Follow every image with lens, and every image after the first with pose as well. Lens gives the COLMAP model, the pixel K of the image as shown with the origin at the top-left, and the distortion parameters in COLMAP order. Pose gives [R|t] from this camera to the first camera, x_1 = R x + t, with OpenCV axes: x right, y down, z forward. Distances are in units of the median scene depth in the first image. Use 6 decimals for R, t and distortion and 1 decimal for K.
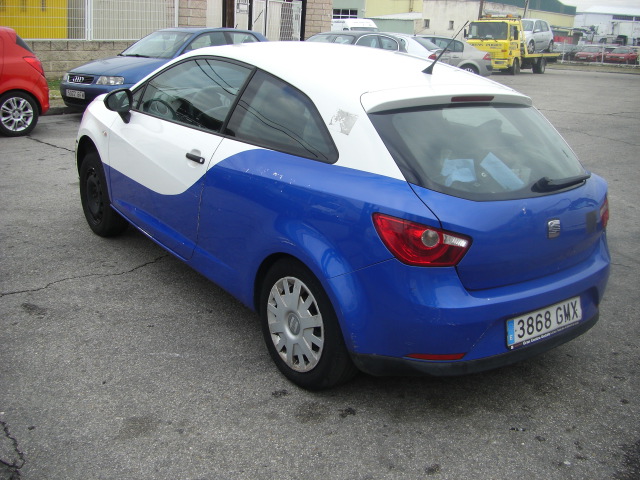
lens RADIAL K [[721.2, 0, 320.0], [0, 721.2, 240.0], [0, 0, 1]] dist [-0.179172, 0.134682]
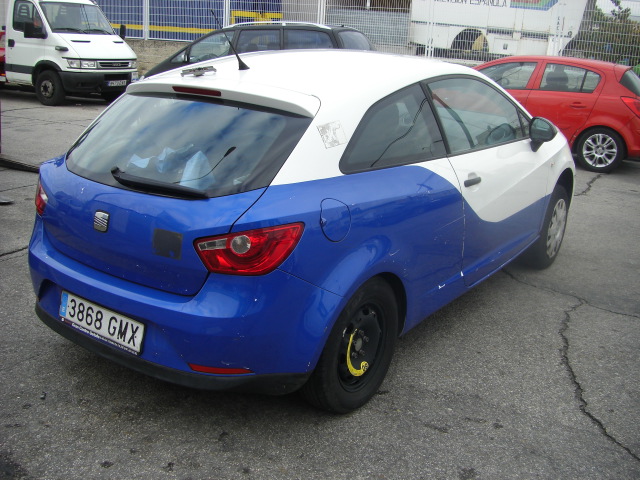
lens RADIAL K [[721.2, 0, 320.0], [0, 721.2, 240.0], [0, 0, 1]] dist [-0.179172, 0.134682]
pose [[0.301260, 0.238325, -0.923279, 1.213660], [-0.319533, 0.937511, 0.137737, -0.201408], [0.898411, 0.253523, 0.358587, 0.882390]]
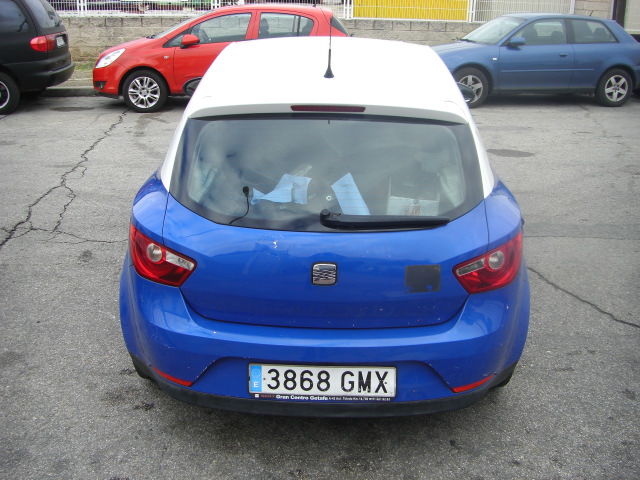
lens RADIAL K [[721.2, 0, 320.0], [0, 721.2, 240.0], [0, 0, 1]] dist [-0.179172, 0.134682]
pose [[0.790458, 0.180434, -0.585337, 0.763329], [-0.164722, 0.983043, 0.080584, -0.113839], [0.589951, 0.032720, 0.806776, 0.308916]]
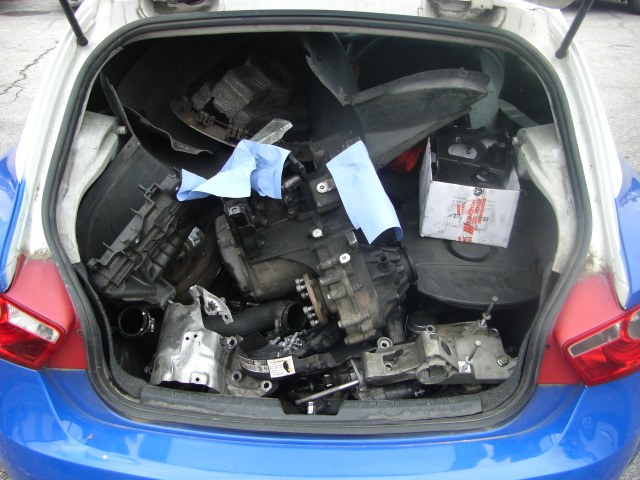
lens RADIAL K [[721.2, 0, 320.0], [0, 721.2, 240.0], [0, 0, 1]] dist [-0.179172, 0.134682]
pose [[0.795559, 0.258405, -0.548008, 0.511085], [-0.170765, 0.963452, 0.206398, -0.160733], [0.581314, -0.070622, 0.810609, 0.641622]]
